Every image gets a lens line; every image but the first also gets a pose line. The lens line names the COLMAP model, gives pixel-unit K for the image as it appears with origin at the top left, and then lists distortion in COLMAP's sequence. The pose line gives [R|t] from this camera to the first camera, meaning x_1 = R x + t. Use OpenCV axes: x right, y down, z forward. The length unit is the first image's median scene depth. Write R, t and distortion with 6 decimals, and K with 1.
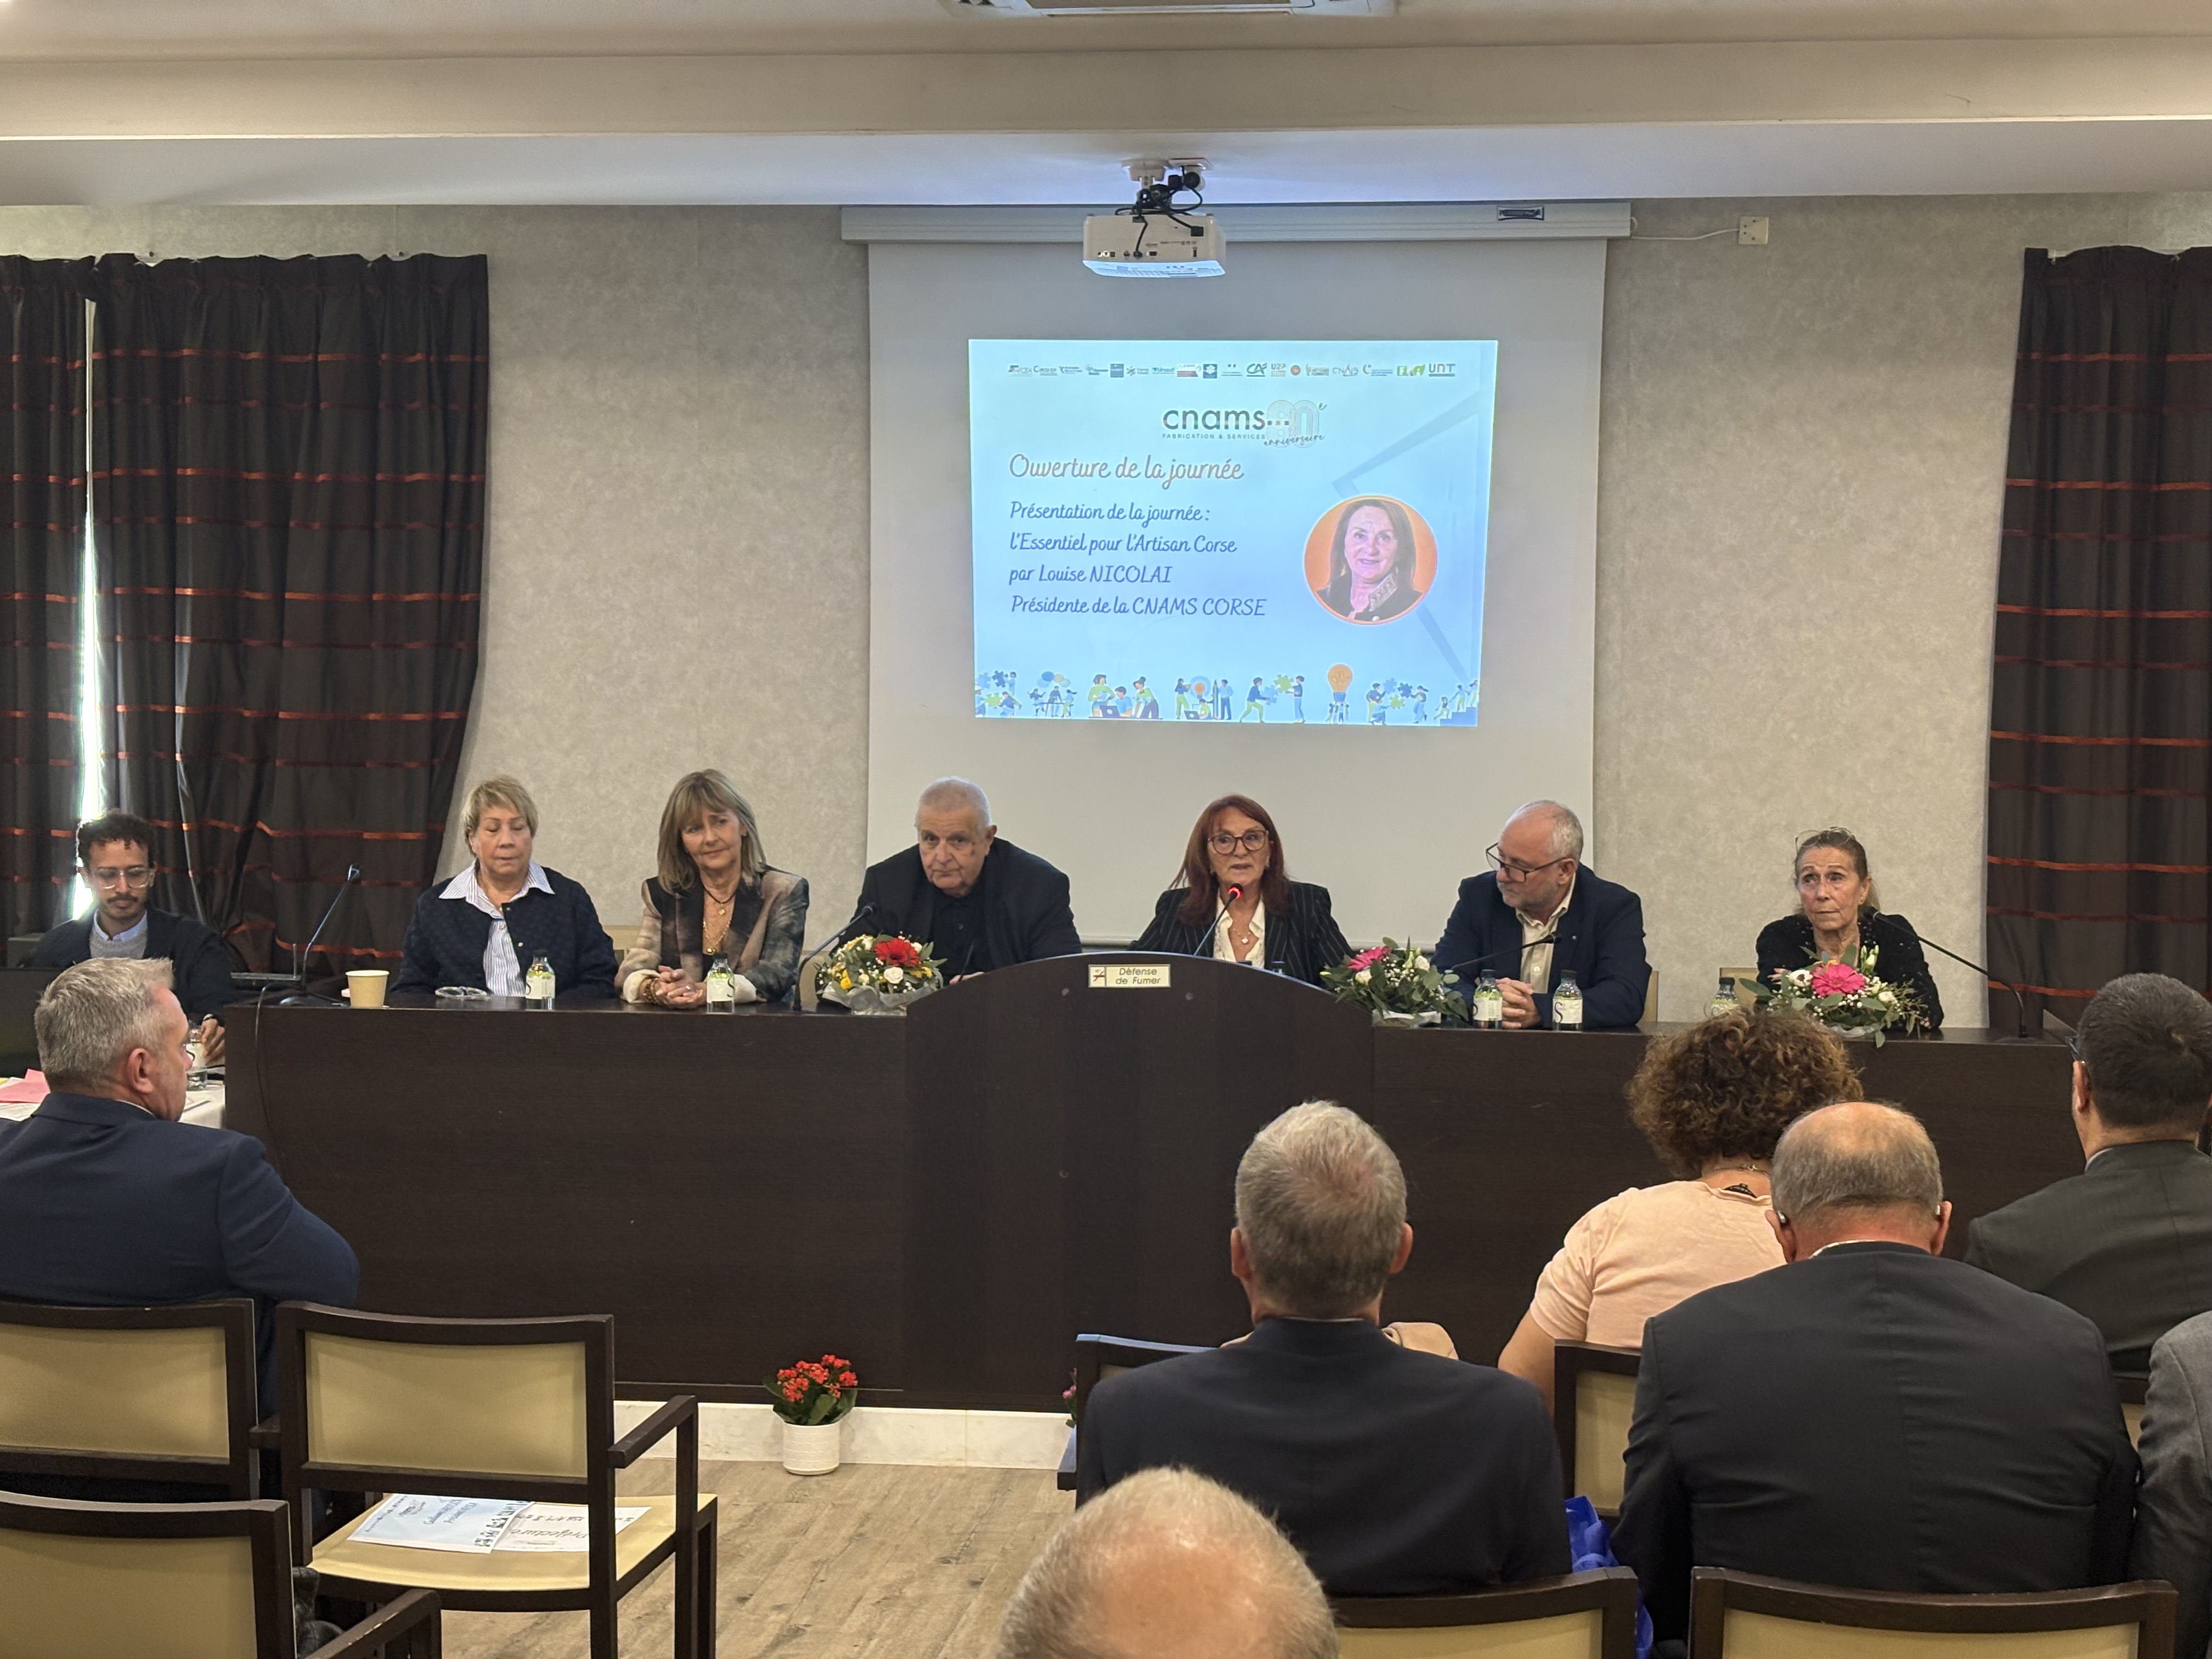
lens RADIAL K [[3381.2, 0, 1105.4], [0, 3381.2, 829.4], [0, 0, 1]] dist [0.202947, 0.000000]
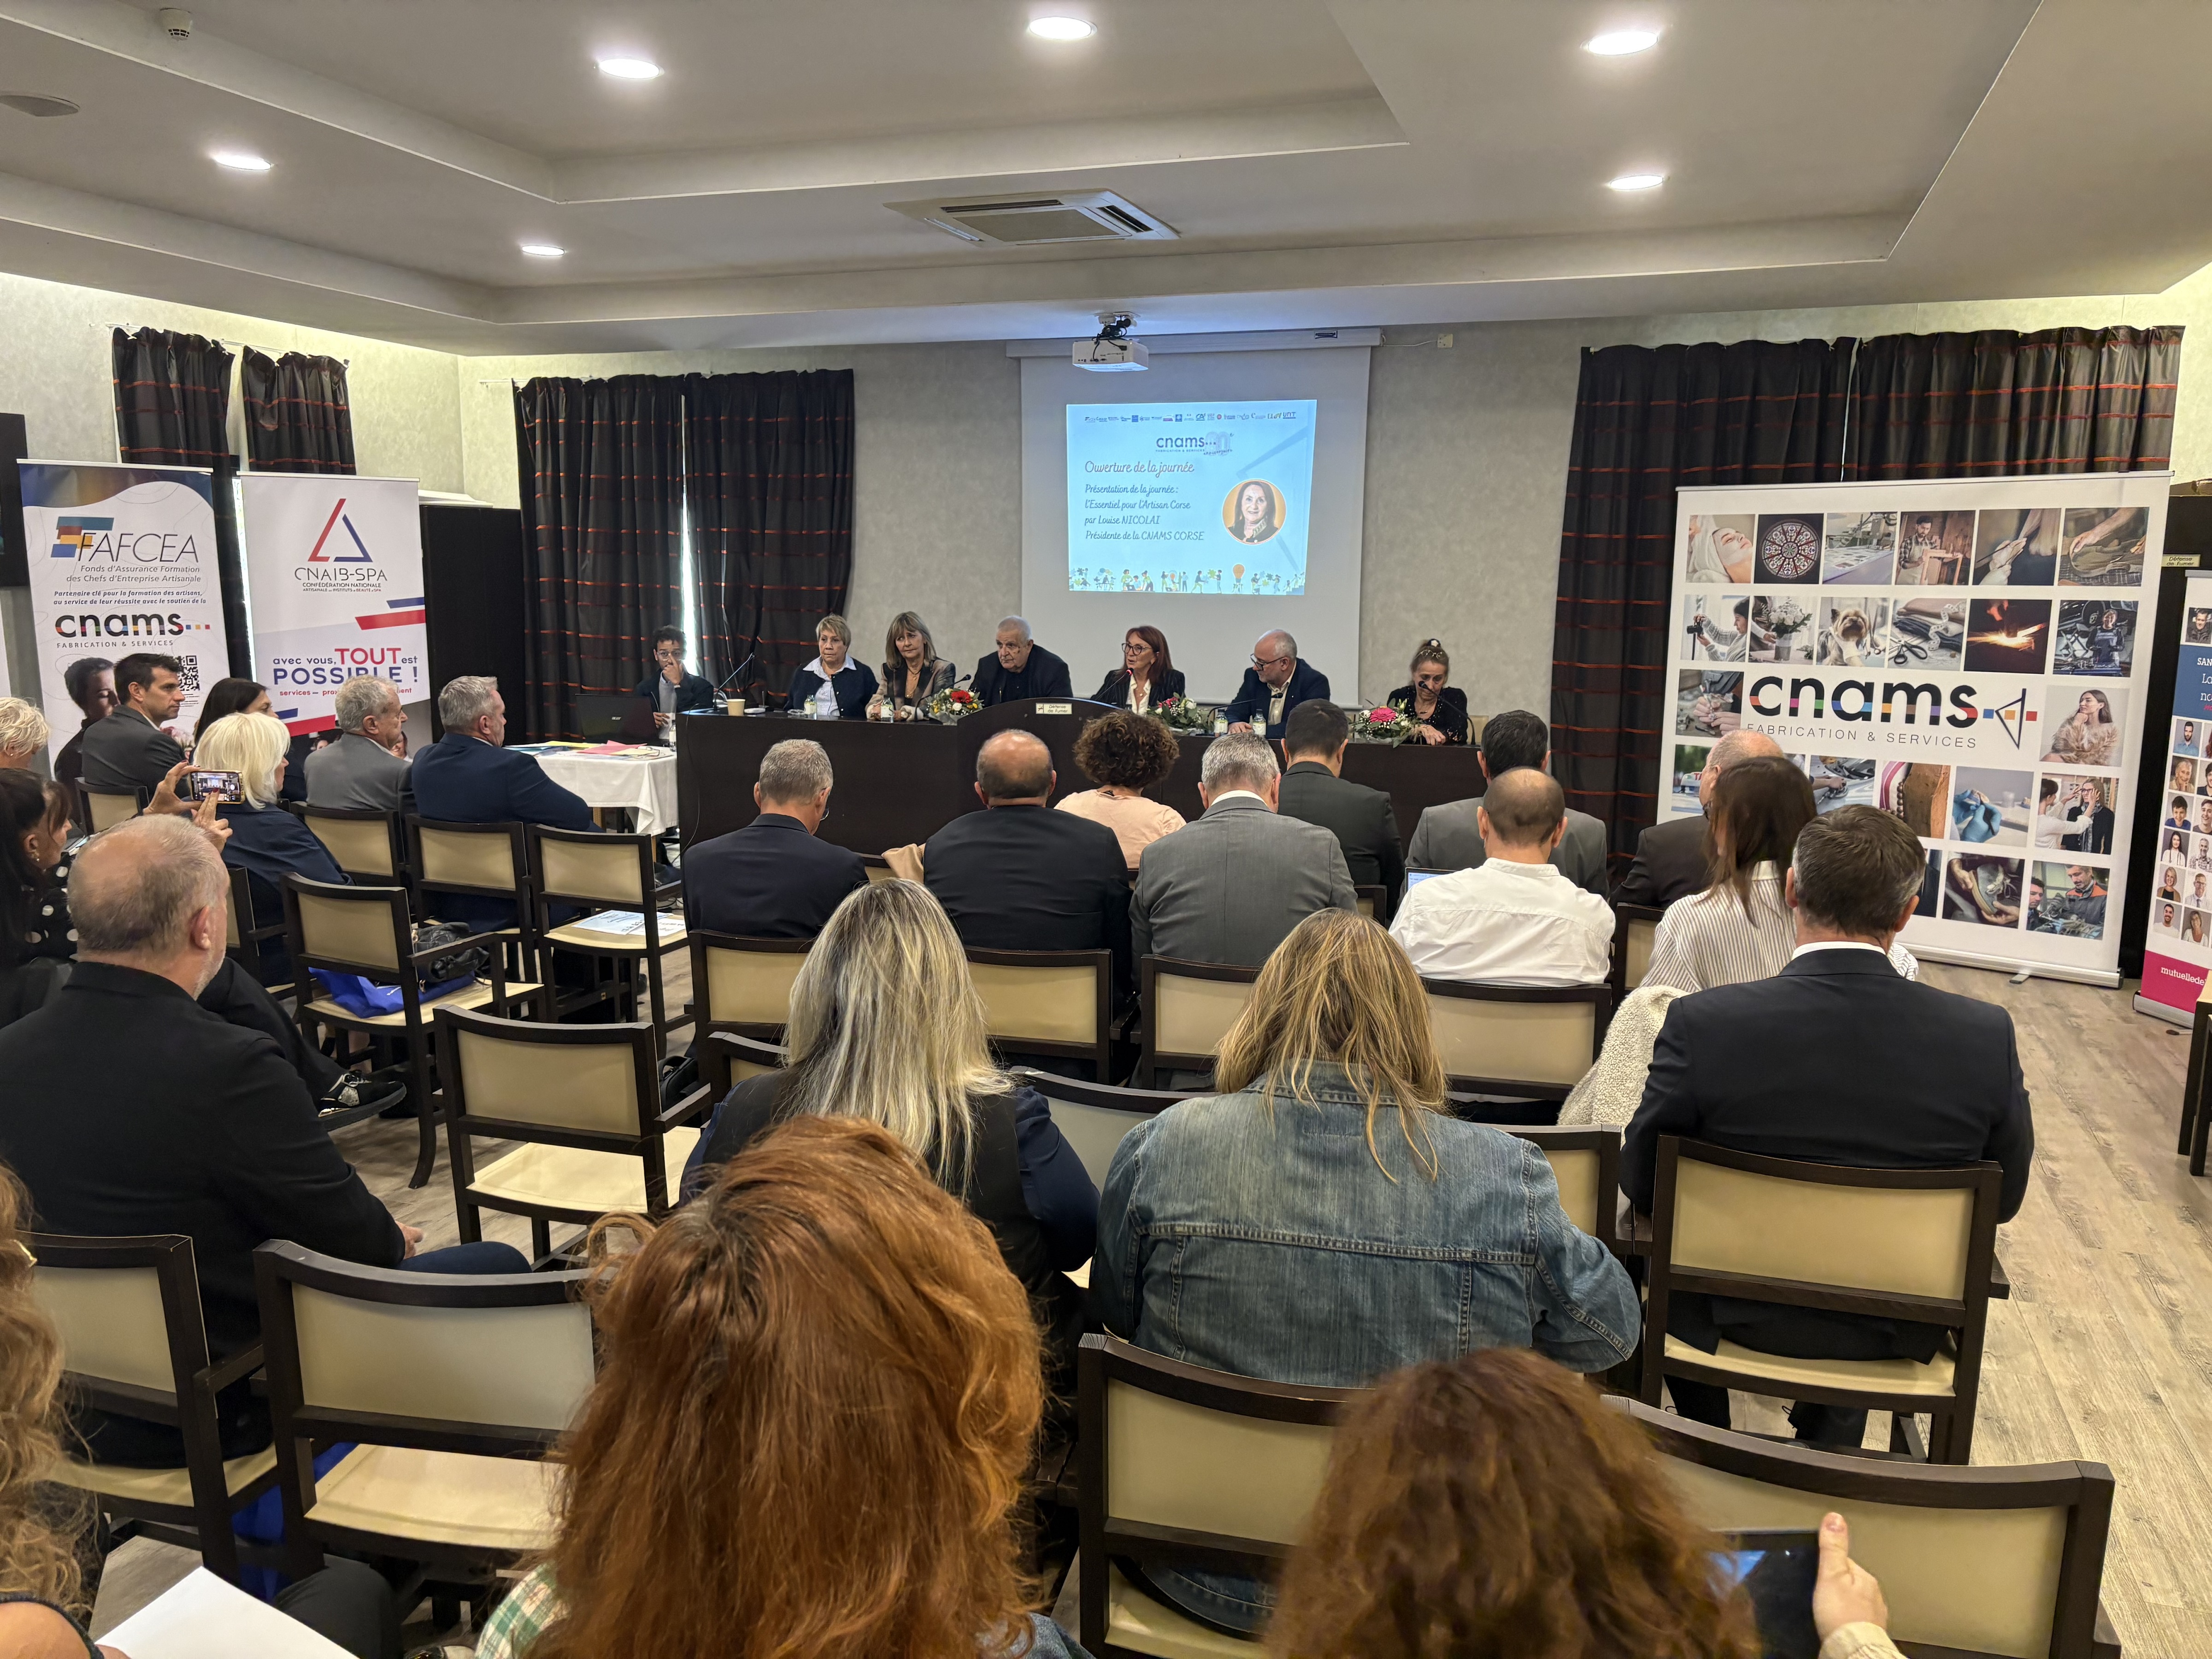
lens RADIAL K [[1715.9, 0, 1103.9], [0, 1715.9, 824.4], [0, 0, 1]] dist [0.122463, -0.005420]
pose [[0.975753, 0.033898, -0.216232, 0.223266], [-0.013805, 0.995498, 0.093767, 0.011475], [0.218437, -0.088508, 0.971829, -0.041337]]
